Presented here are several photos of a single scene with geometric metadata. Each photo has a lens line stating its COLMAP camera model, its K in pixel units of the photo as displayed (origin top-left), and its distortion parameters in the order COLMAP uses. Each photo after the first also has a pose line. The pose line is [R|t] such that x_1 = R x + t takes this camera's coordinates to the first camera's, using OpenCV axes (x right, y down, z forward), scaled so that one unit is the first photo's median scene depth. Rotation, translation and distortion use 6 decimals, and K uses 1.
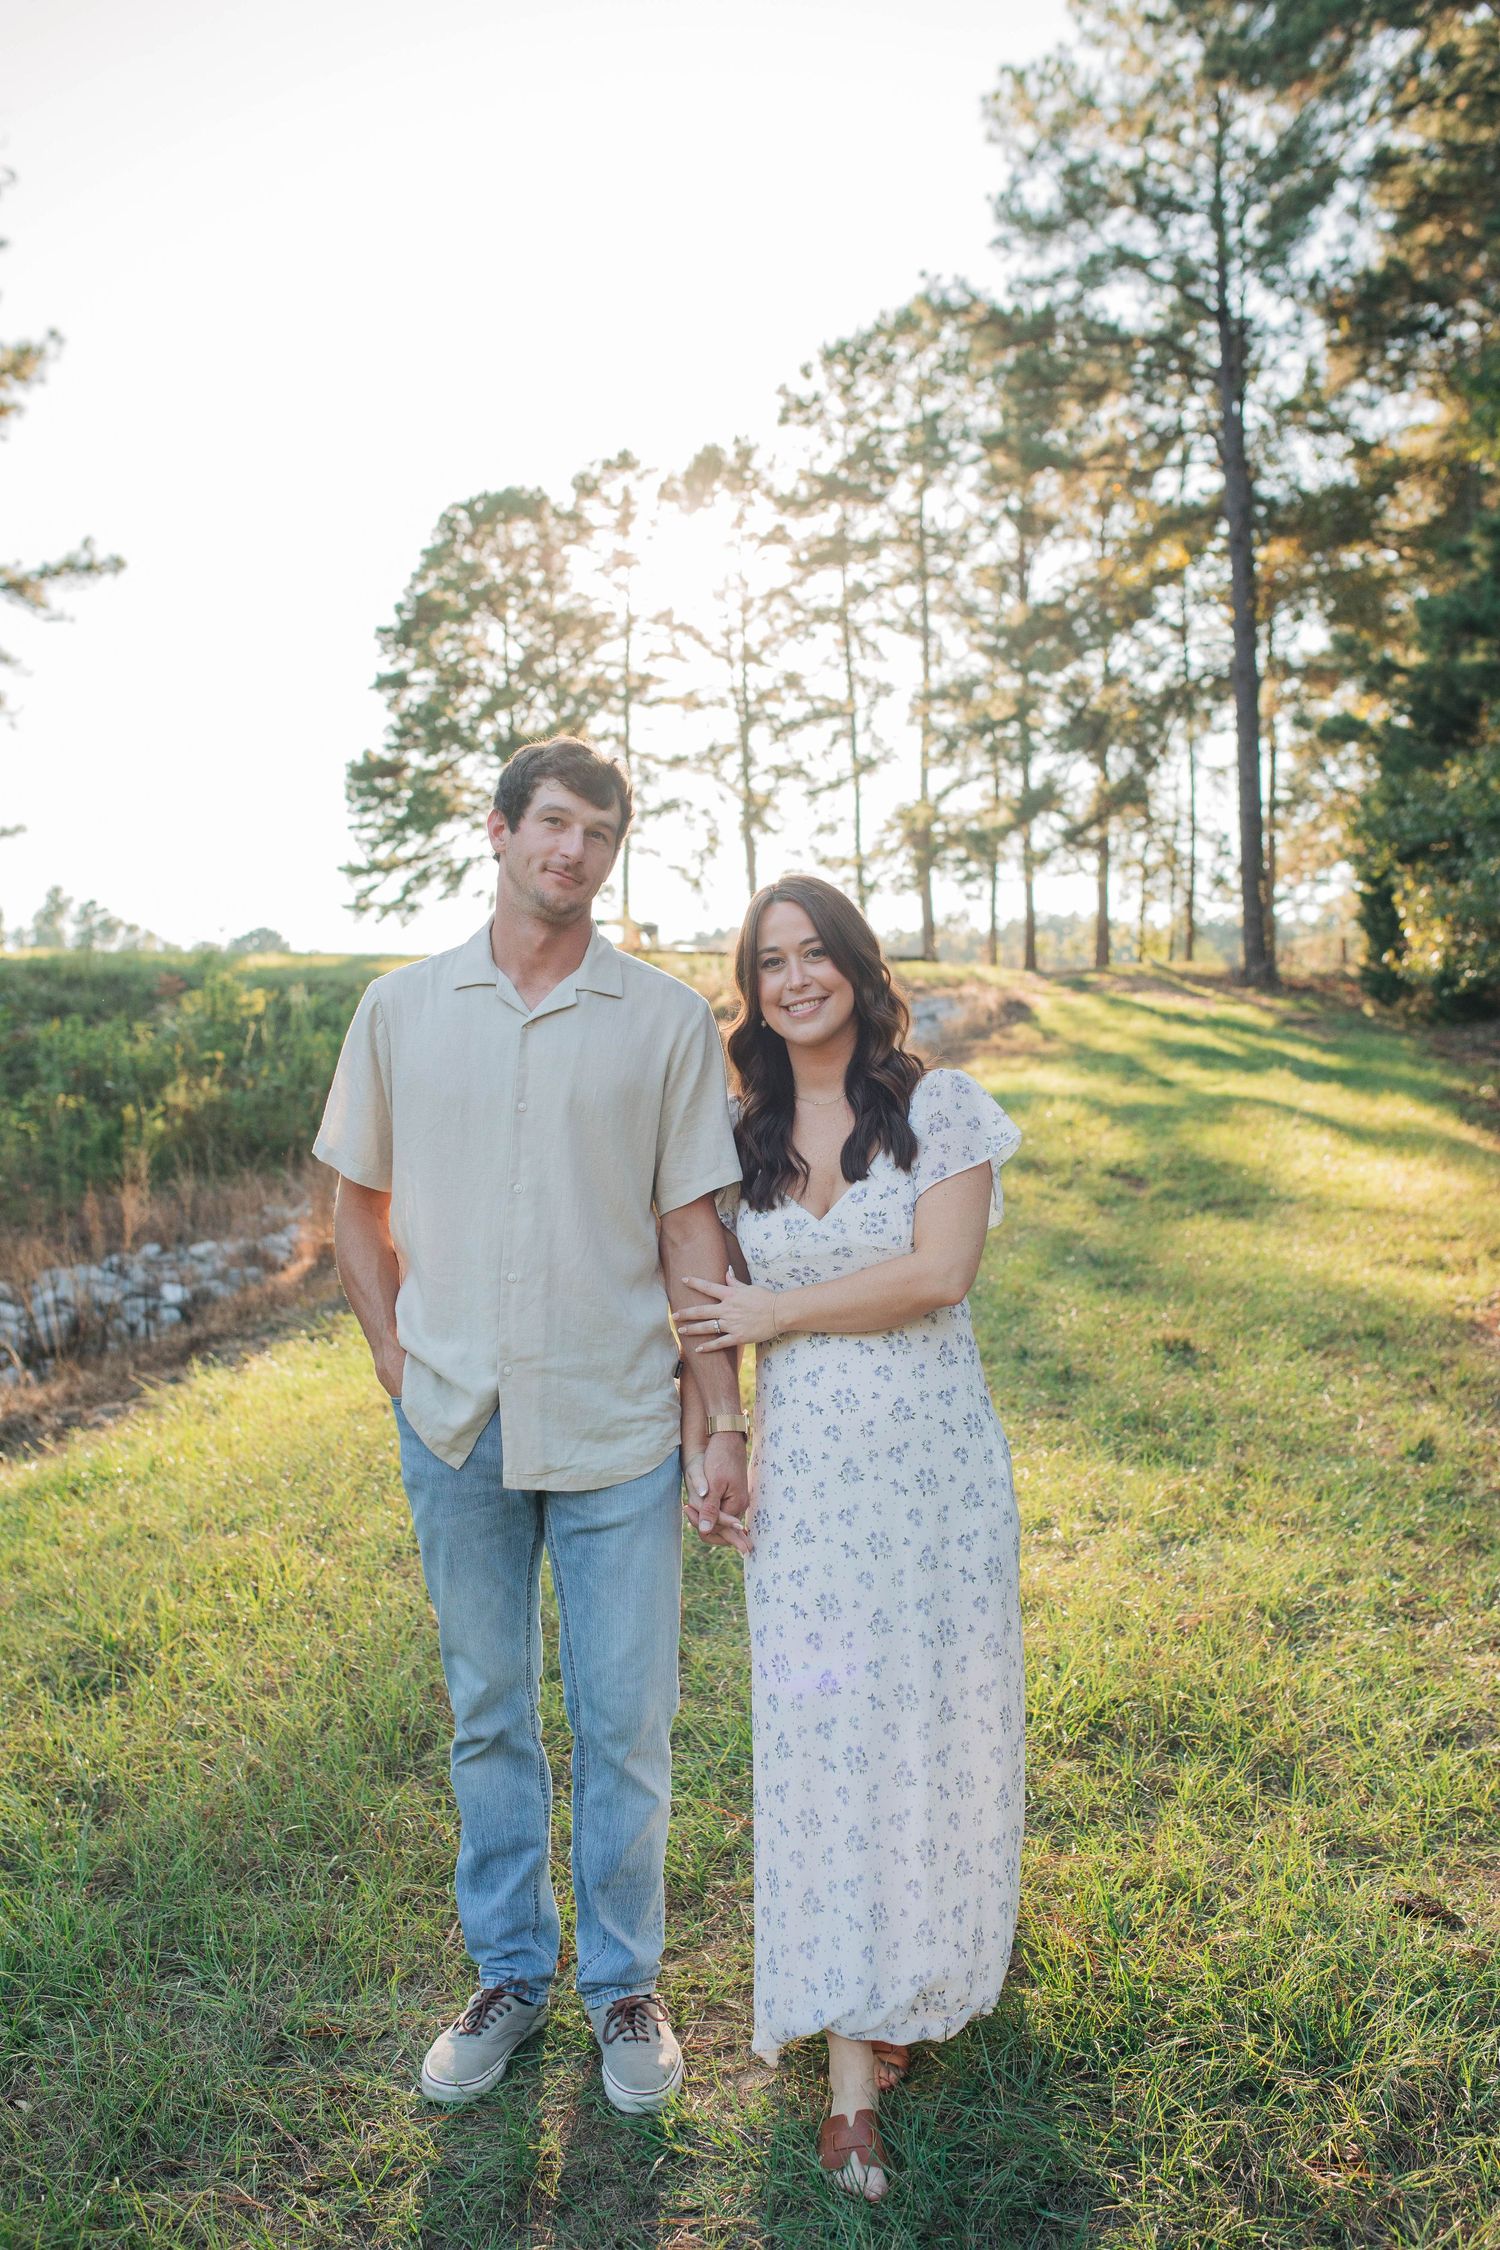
lens RADIAL K [[2068.4, 0, 774.9], [0, 2068.4, 1086.8], [0, 0, 1]] dist [-0.016502, 0.000000]
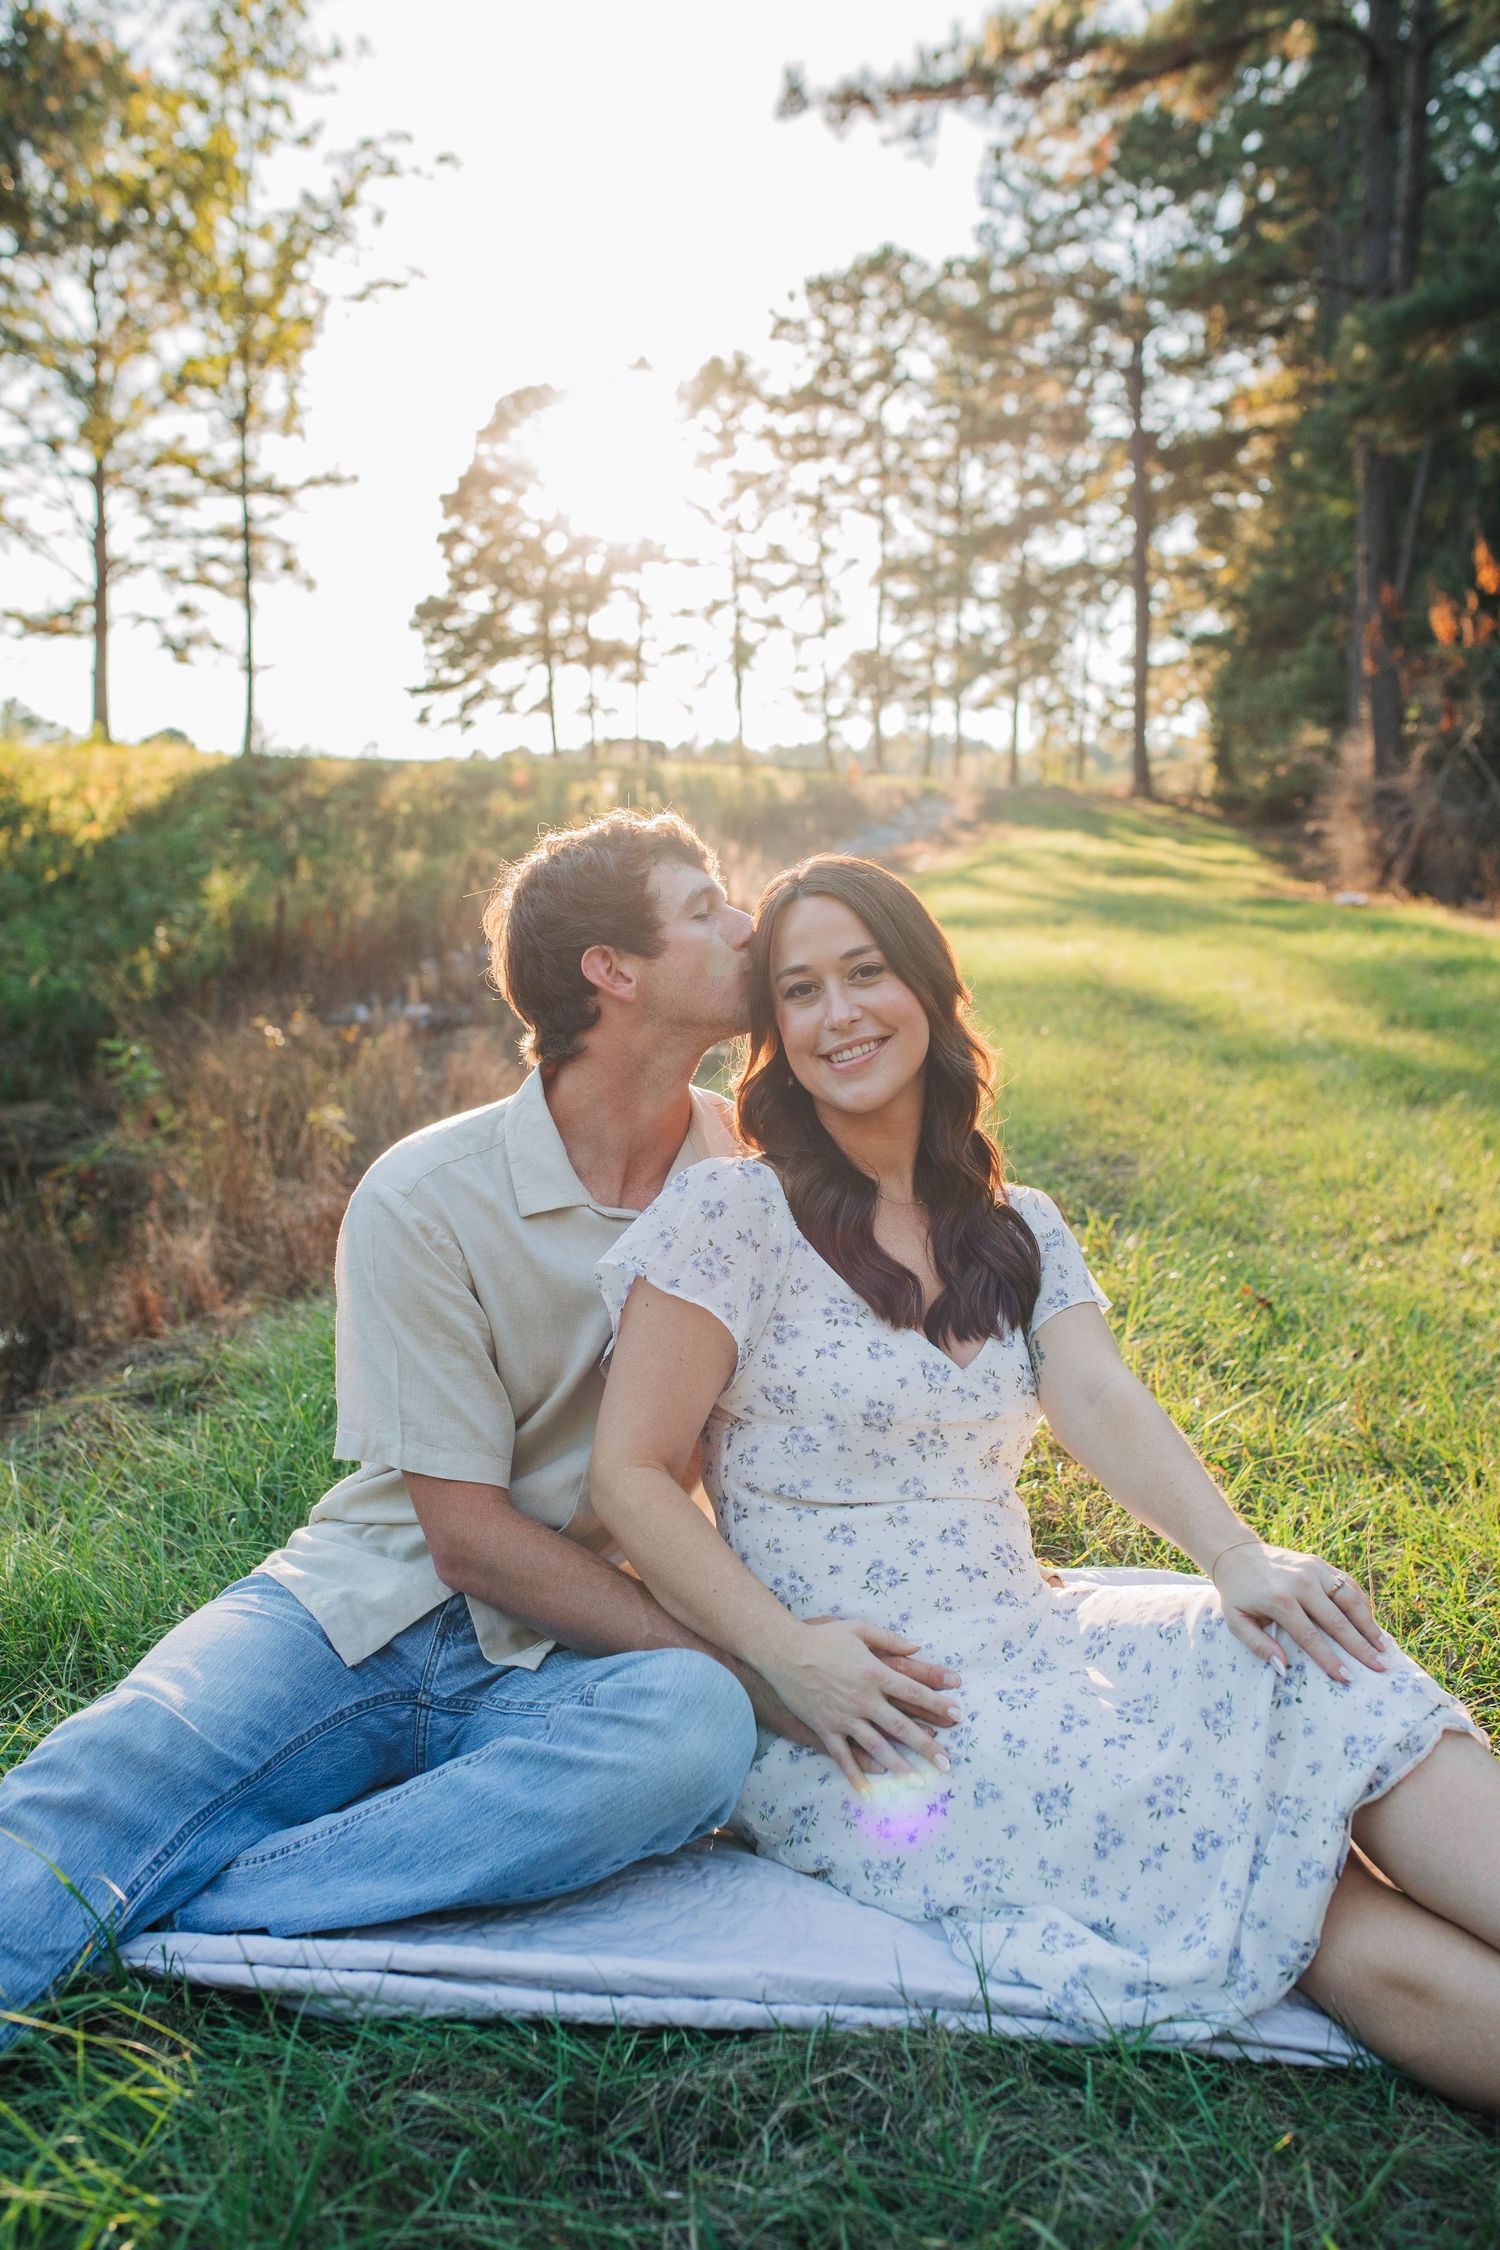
lens RADIAL K [[2068.4, 0, 757.3], [0, 2068.4, 1071.6], [0, 0, 1]] dist [-0.016502, 0.000000]
pose [[0.997488, 0.016397, 0.068909, -0.088121], [-0.021915, 0.996547, 0.080091, 0.022031], [-0.067358, -0.081400, 0.994403, -0.293908]]
